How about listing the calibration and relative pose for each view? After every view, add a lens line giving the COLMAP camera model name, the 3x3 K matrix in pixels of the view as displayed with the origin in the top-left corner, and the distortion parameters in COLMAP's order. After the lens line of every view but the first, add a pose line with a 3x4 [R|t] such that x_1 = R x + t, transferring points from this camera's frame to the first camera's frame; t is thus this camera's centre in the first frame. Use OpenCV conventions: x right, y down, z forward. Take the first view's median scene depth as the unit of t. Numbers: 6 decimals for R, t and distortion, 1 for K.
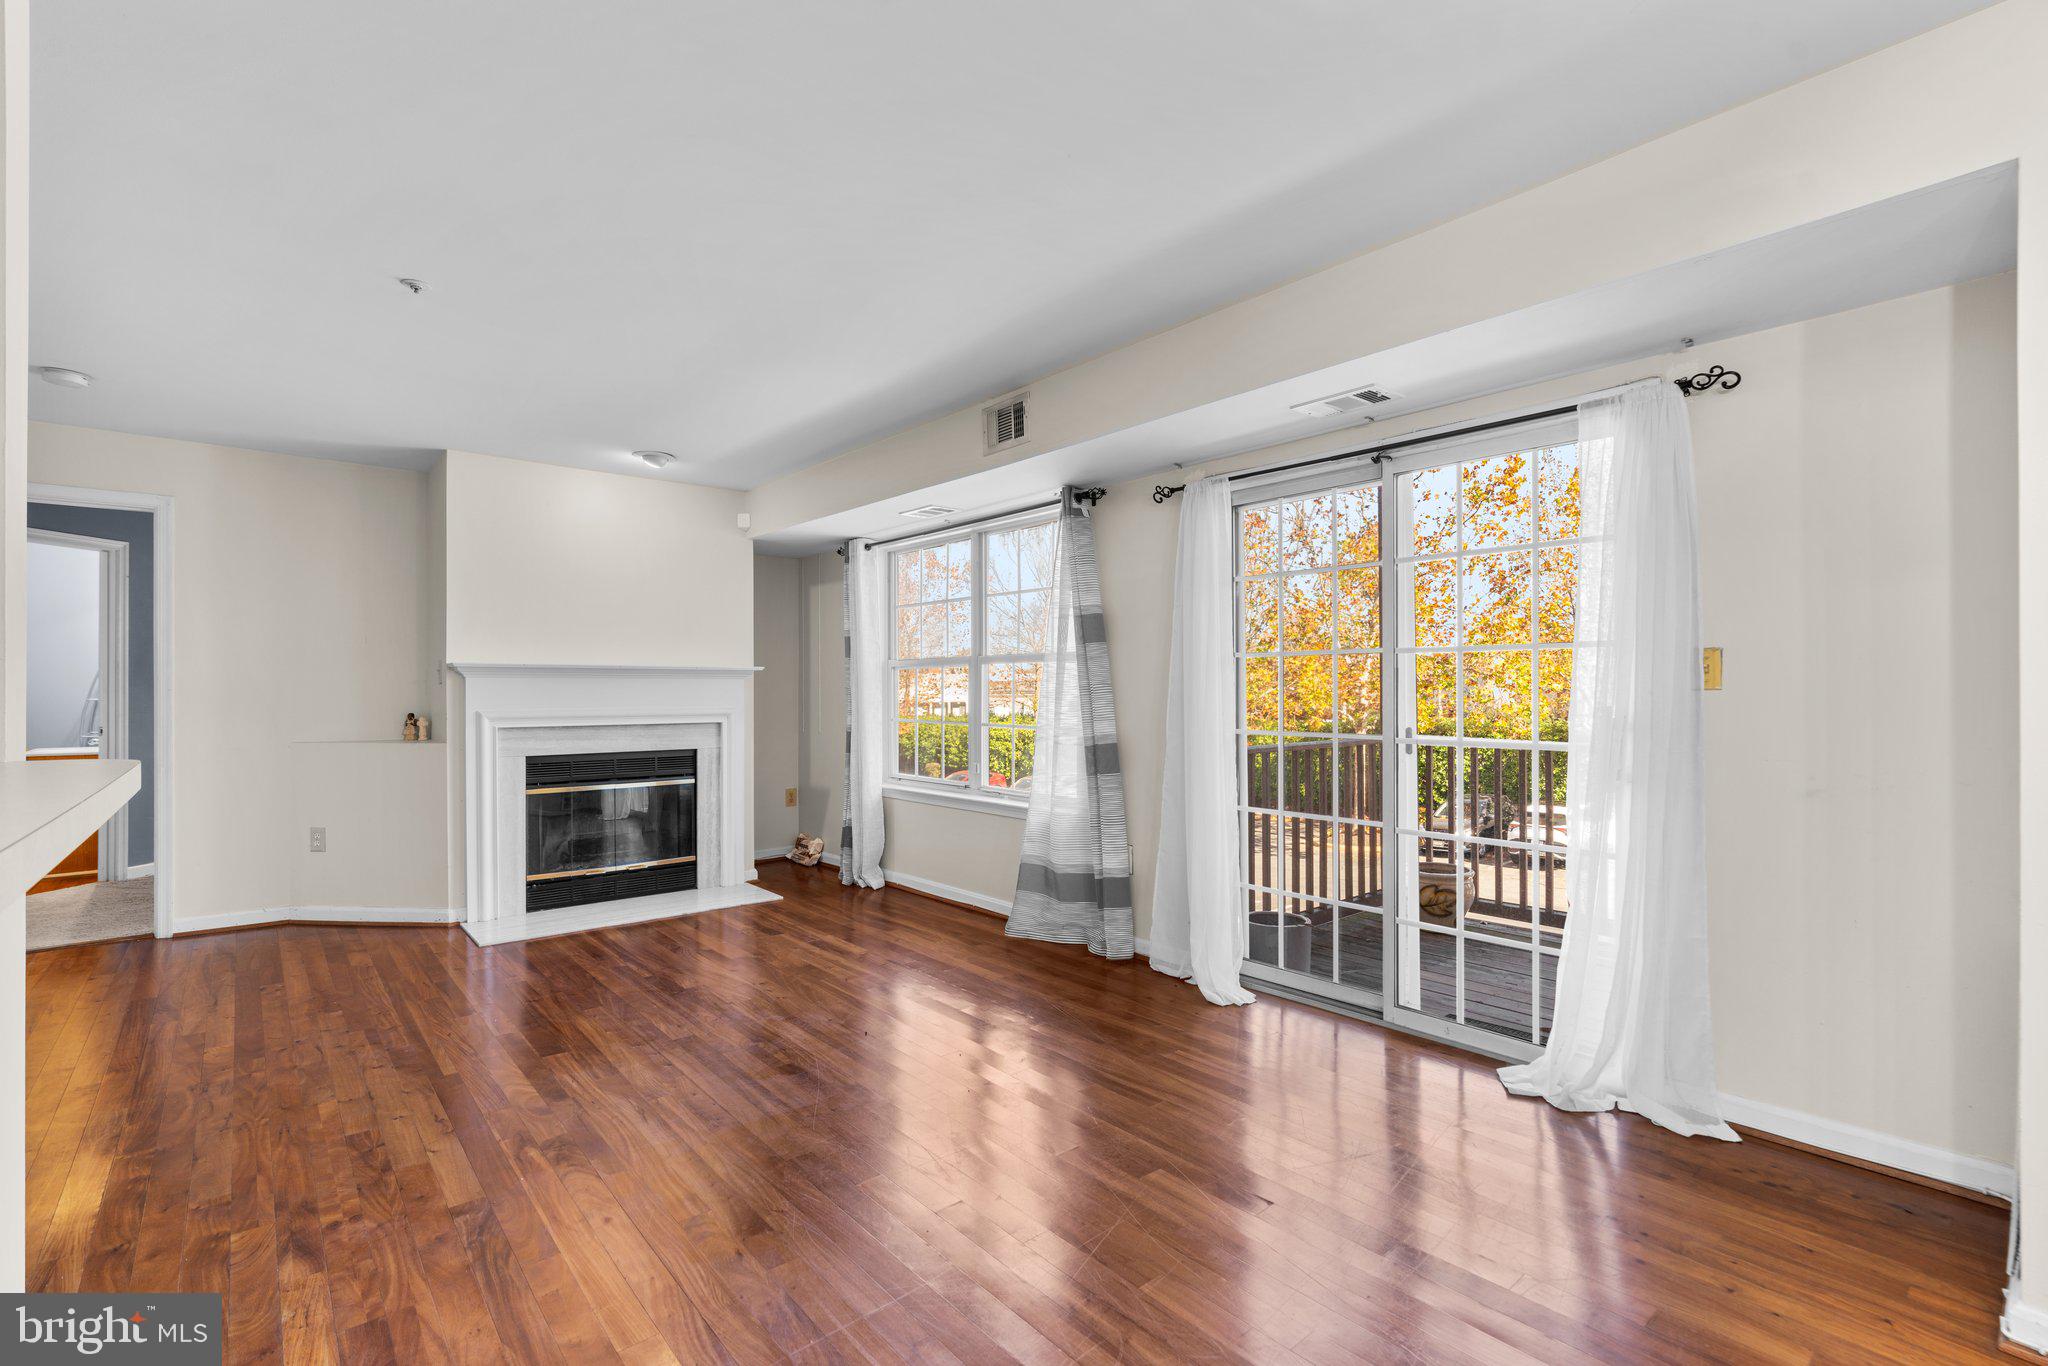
lens RADIAL K [[923.1, 0, 1023.9], [0, 923.1, 688.4], [0, 0, 1]] dist [-0.014823, 0.007207]
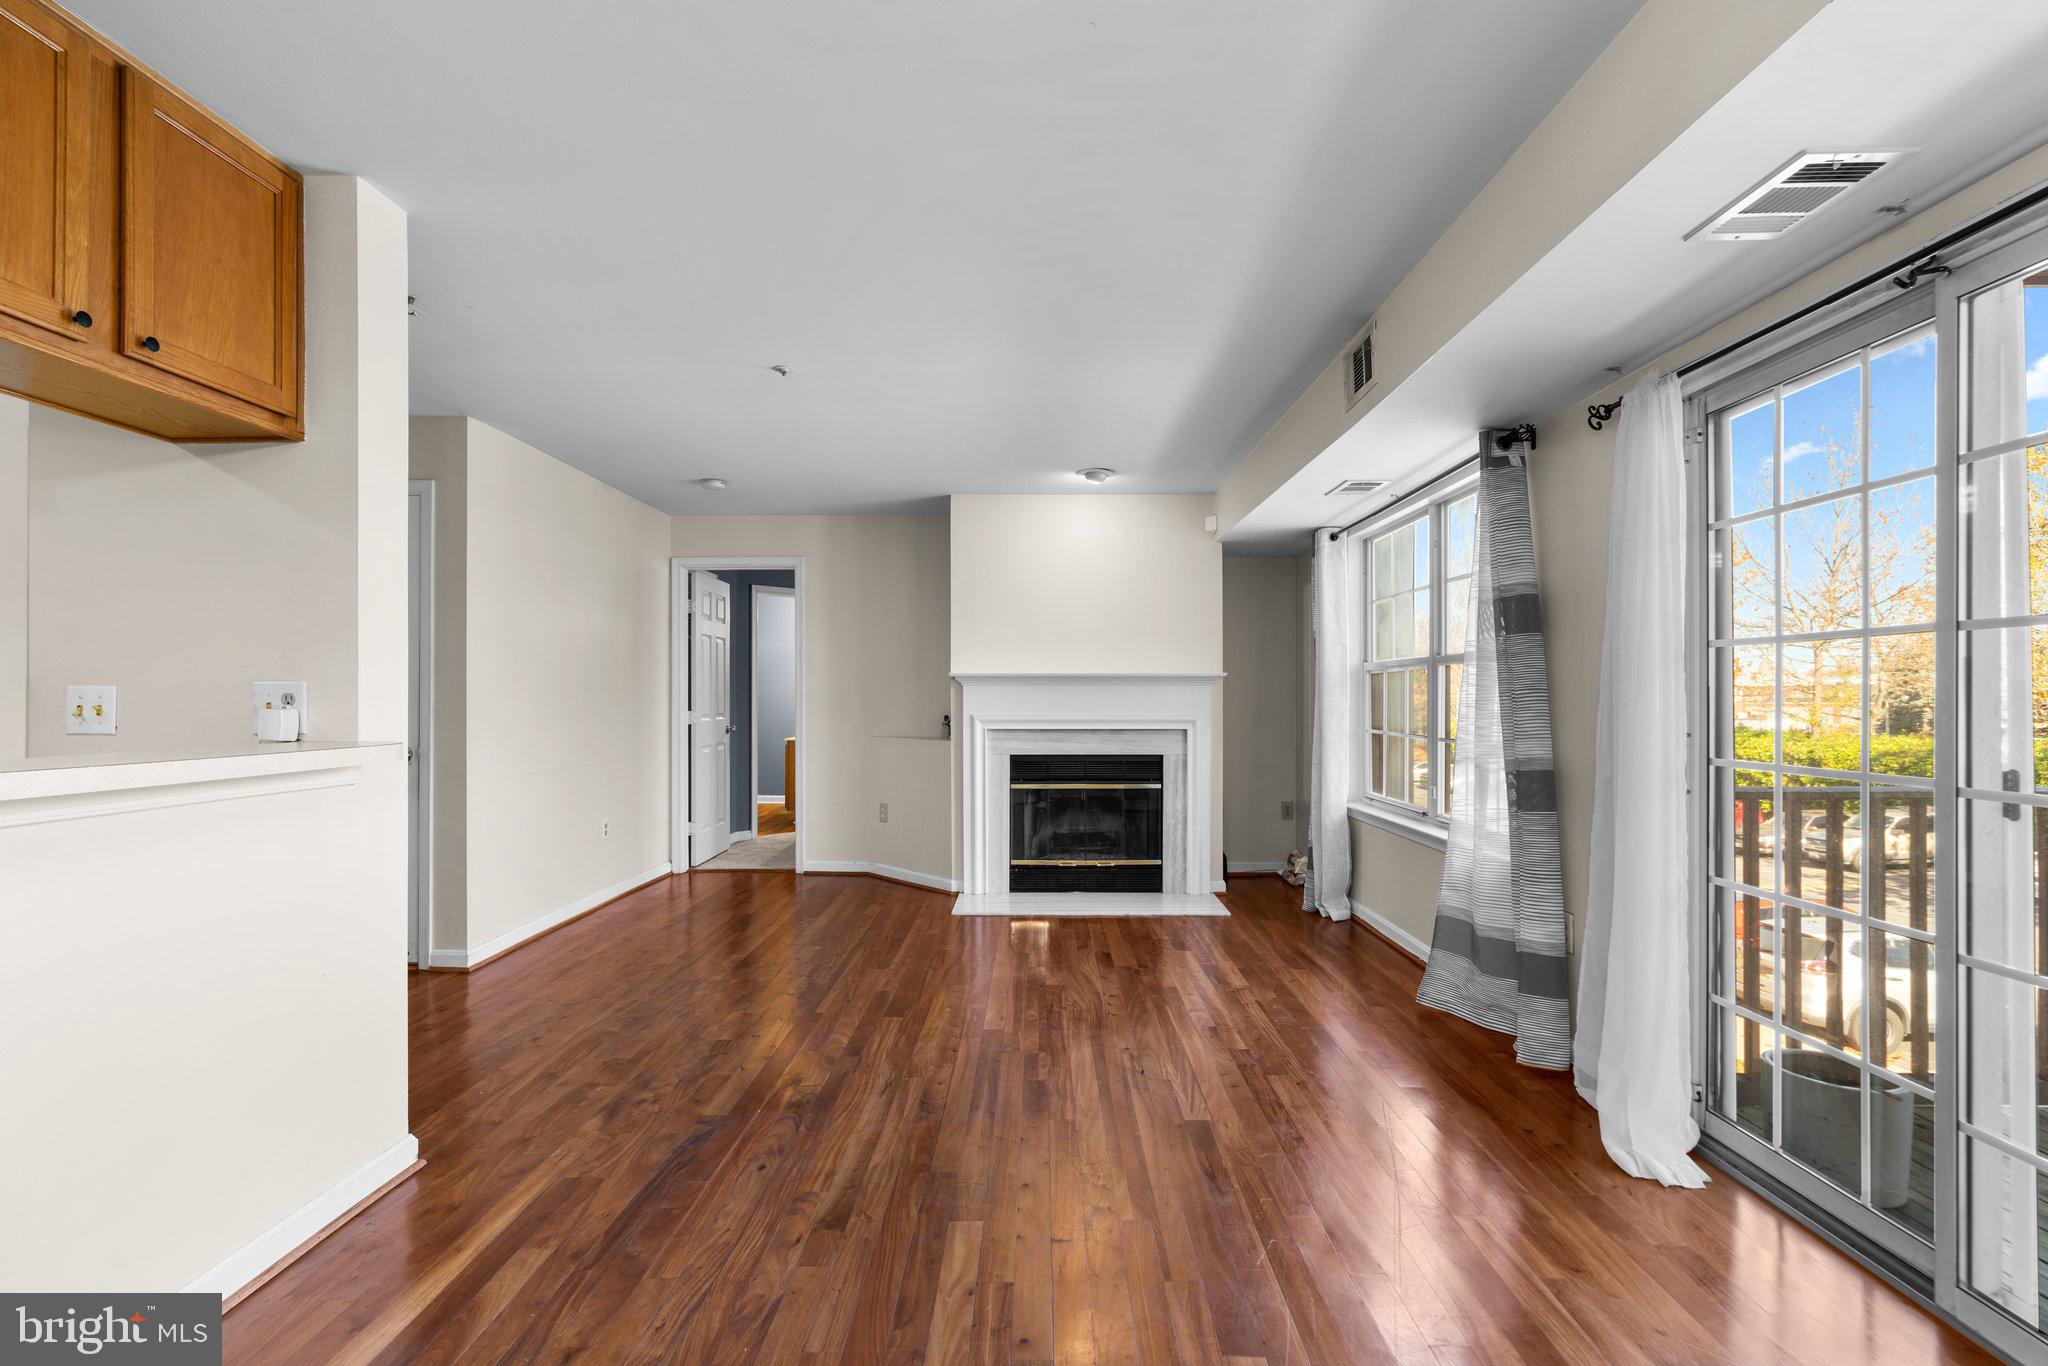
lens RADIAL K [[923.1, 0, 1029.8], [0, 923.1, 696.5], [0, 0, 1]] dist [-0.014823, 0.007207]
pose [[0.752553, 0.001025, -0.658530, 0.258437], [0.000065, 0.999999, 0.001631, -0.000243], [0.658531, -0.001270, 0.752552, 0.177332]]
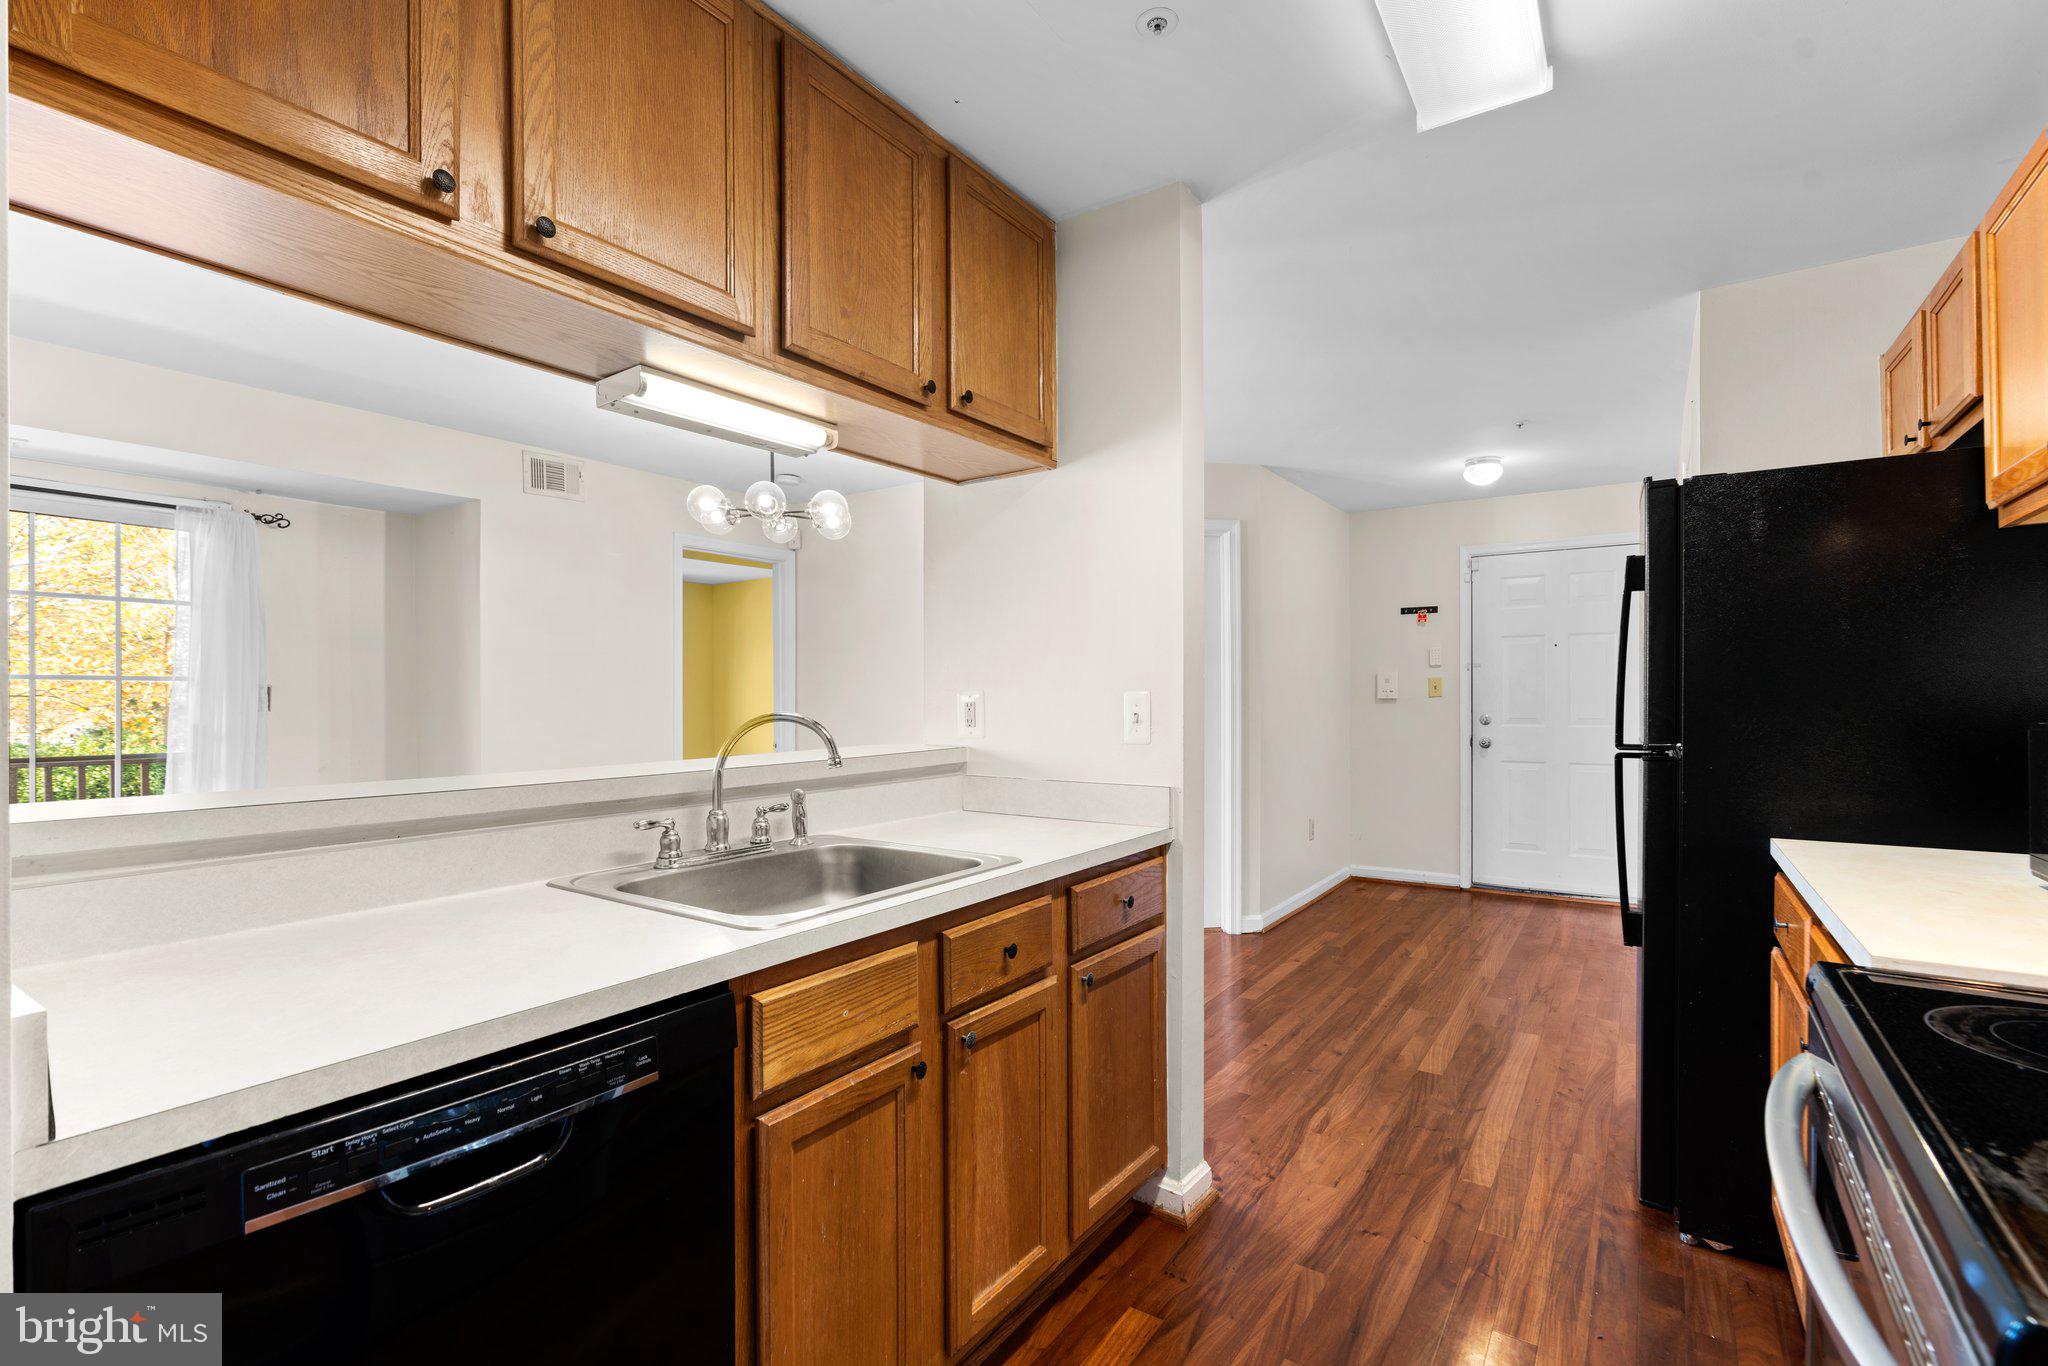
lens RADIAL K [[923.1, 0, 1027.8], [0, 923.1, 700.1], [0, 0, 1]] dist [-0.014823, 0.007207]
pose [[-0.258430, 0.003382, 0.966024, -0.664557], [0.001565, 0.999994, -0.003083, -0.005900], [-0.966029, 0.000715, -0.258434, 0.074061]]
